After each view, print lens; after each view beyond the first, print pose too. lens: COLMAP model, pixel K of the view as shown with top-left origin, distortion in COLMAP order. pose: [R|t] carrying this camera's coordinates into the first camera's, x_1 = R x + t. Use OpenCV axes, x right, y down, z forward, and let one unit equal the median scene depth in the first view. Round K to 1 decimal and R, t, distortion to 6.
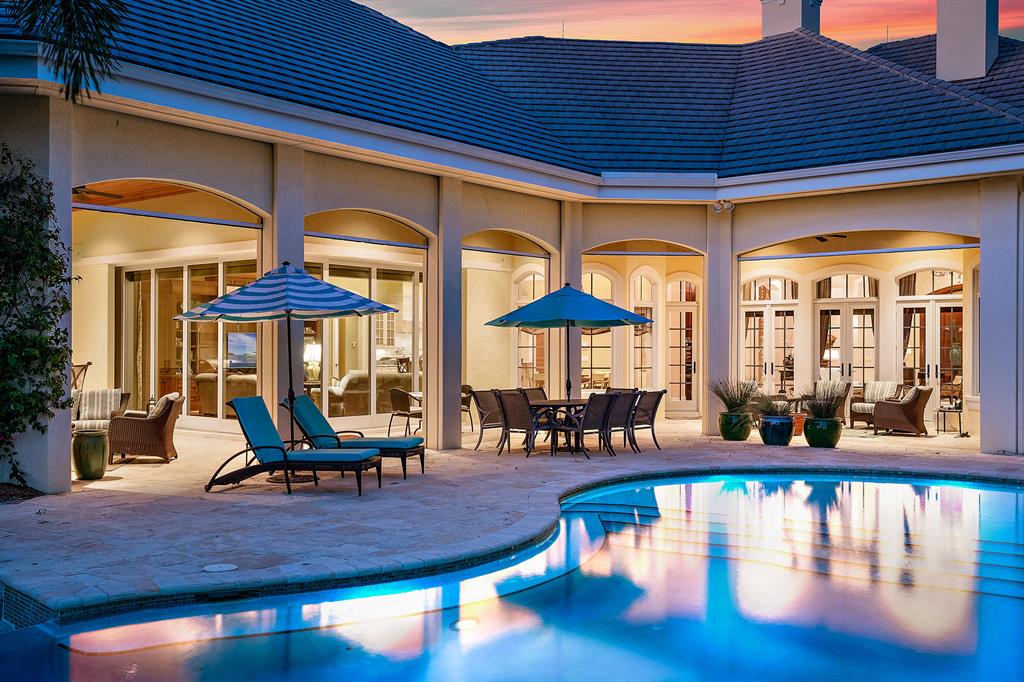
lens RADIAL K [[985.8, 0, 512.0], [0, 985.8, 341.0], [0, 0, 1]] dist [0.024784, 0.009878]
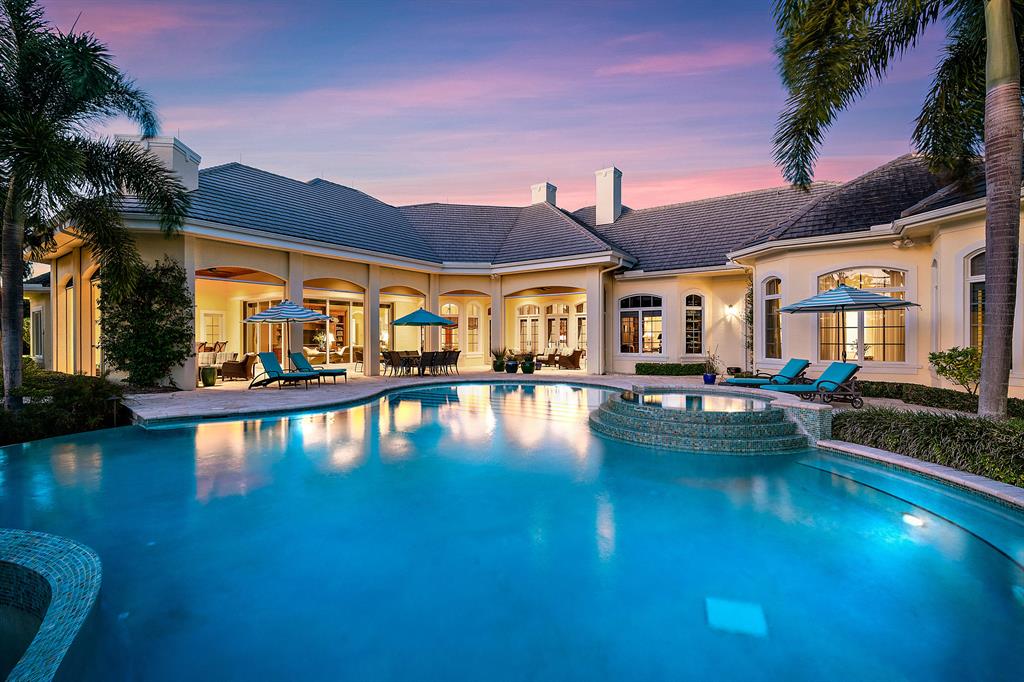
lens RADIAL K [[457.6, 0, 504.4], [0, 457.6, 335.8], [0, 0, 1]] dist [-0.000392, 0.000117]
pose [[0.998274, -0.005767, 0.058437, 0.173623], [0.005662, 0.999982, 0.001951, 0.009552], [-0.058447, -0.001616, 0.998289, -0.135963]]
